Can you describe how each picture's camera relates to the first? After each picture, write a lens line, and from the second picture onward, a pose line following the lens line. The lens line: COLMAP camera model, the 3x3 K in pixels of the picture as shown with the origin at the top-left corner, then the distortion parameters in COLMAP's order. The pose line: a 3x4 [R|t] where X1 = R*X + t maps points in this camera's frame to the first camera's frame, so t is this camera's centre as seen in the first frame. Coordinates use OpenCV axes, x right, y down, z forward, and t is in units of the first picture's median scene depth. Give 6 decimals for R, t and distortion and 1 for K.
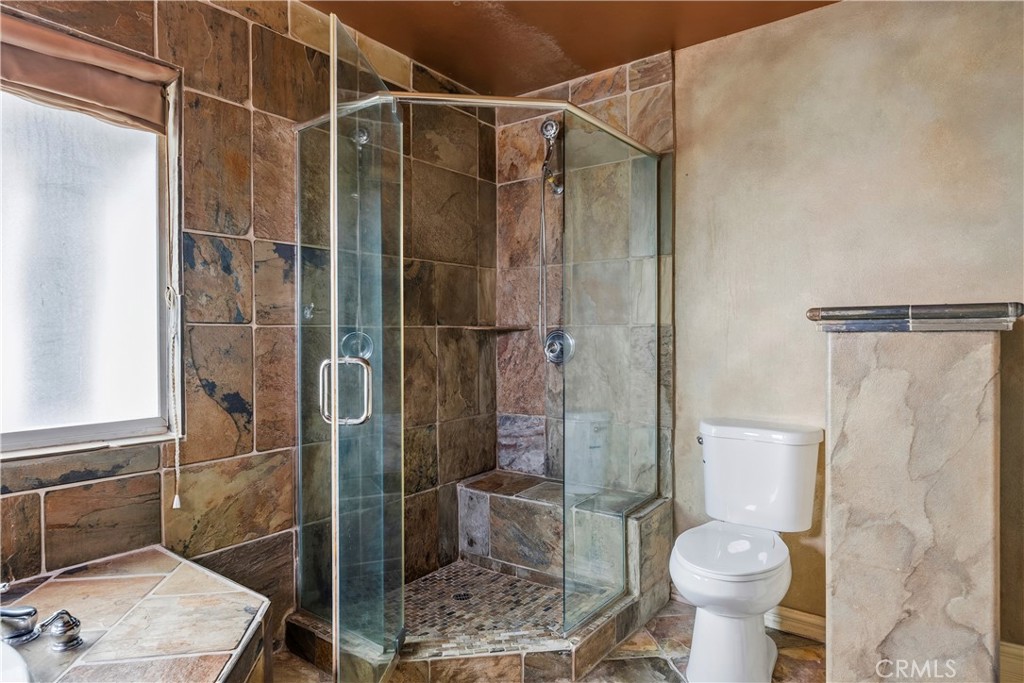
lens RADIAL K [[601.5, 0, 512.1], [0, 601.5, 339.3], [0, 0, 1]] dist [0.004252, 0.000353]
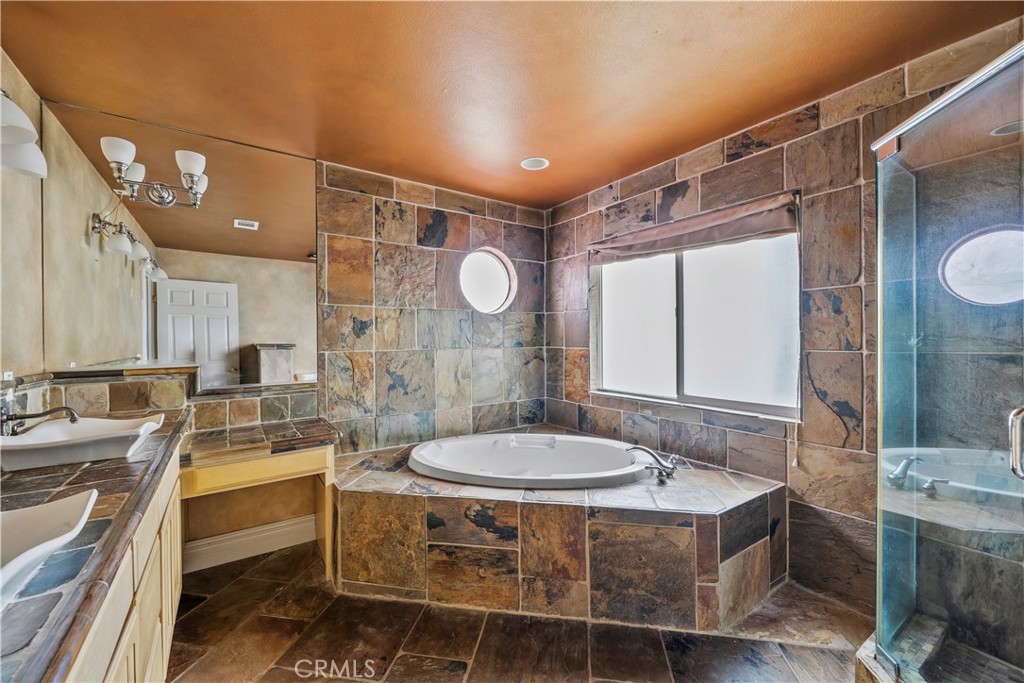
lens RADIAL K [[413.3, 0, 511.8], [0, 413.3, 342.9], [0, 0, 1]] dist [-0.000796, -0.000056]
pose [[-0.310418, 0.007134, -0.950573, 0.658327], [-0.002309, 0.999963, 0.008258, -0.049206], [0.950597, 0.004759, -0.310390, 0.581628]]
